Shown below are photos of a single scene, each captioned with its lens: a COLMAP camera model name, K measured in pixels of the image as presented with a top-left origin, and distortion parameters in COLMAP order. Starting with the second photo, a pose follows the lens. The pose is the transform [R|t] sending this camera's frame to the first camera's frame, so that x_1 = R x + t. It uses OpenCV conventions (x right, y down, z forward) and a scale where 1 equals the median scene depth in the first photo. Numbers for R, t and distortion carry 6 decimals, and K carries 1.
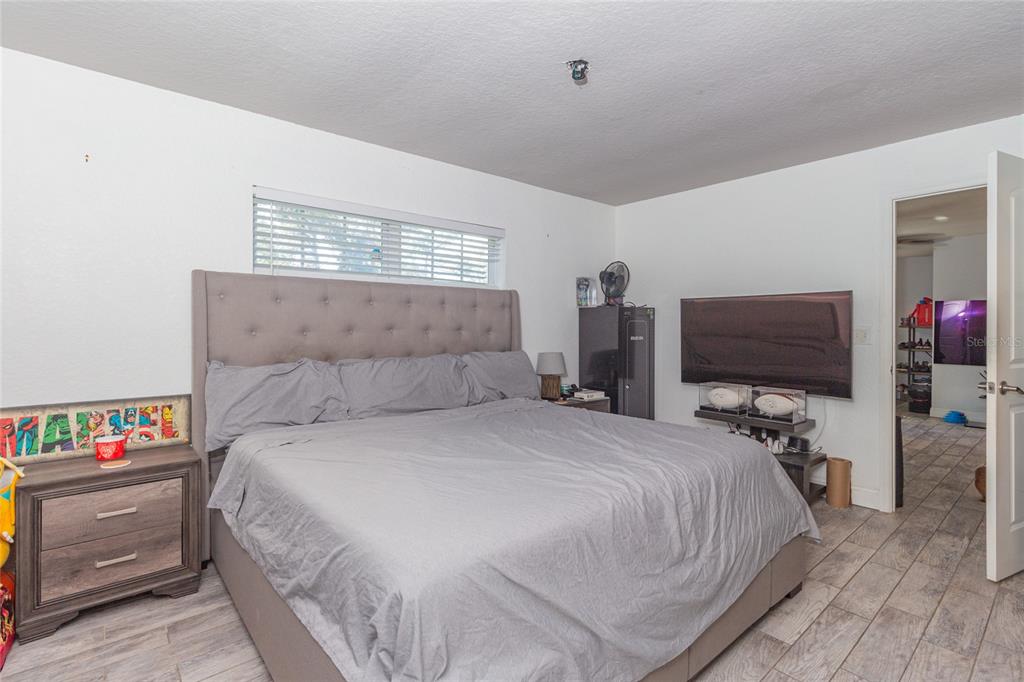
lens RADIAL K [[483.7, 0, 511.9], [0, 483.7, 332.0], [0, 0, 1]] dist [-0.000244, 0.000007]
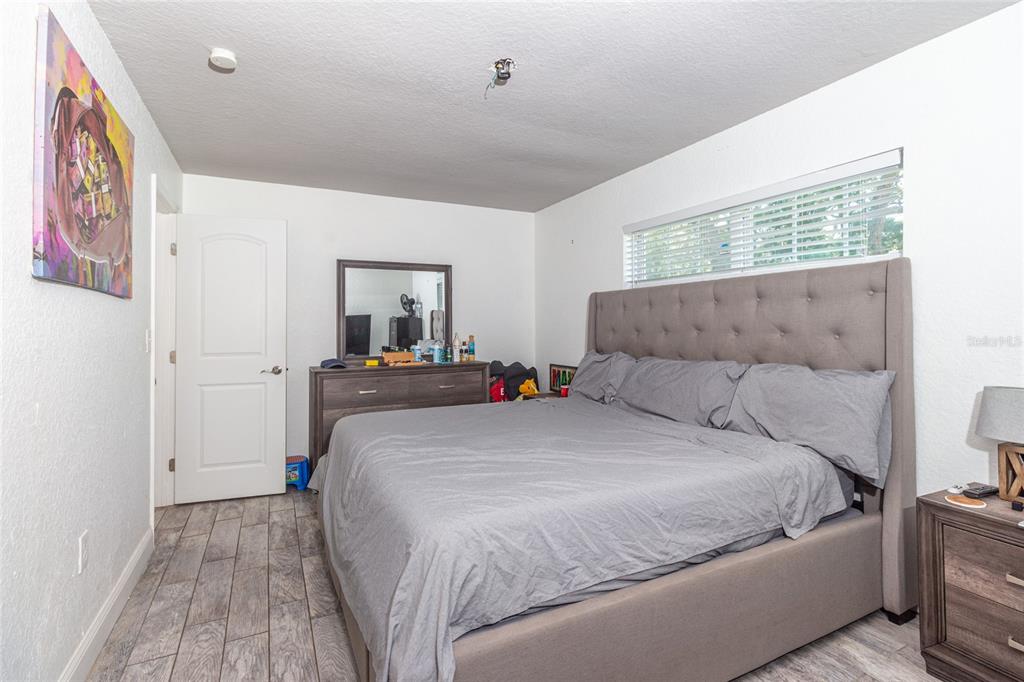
lens RADIAL K [[483.7, 0, 511.9], [0, 483.7, 332.0], [0, 0, 1]] dist [-0.000244, 0.000007]
pose [[-0.237608, 0.014182, -0.971257, 1.103766], [0.002609, 0.999899, 0.013962, -0.024444], [0.971358, 0.000783, -0.237621, 1.254339]]
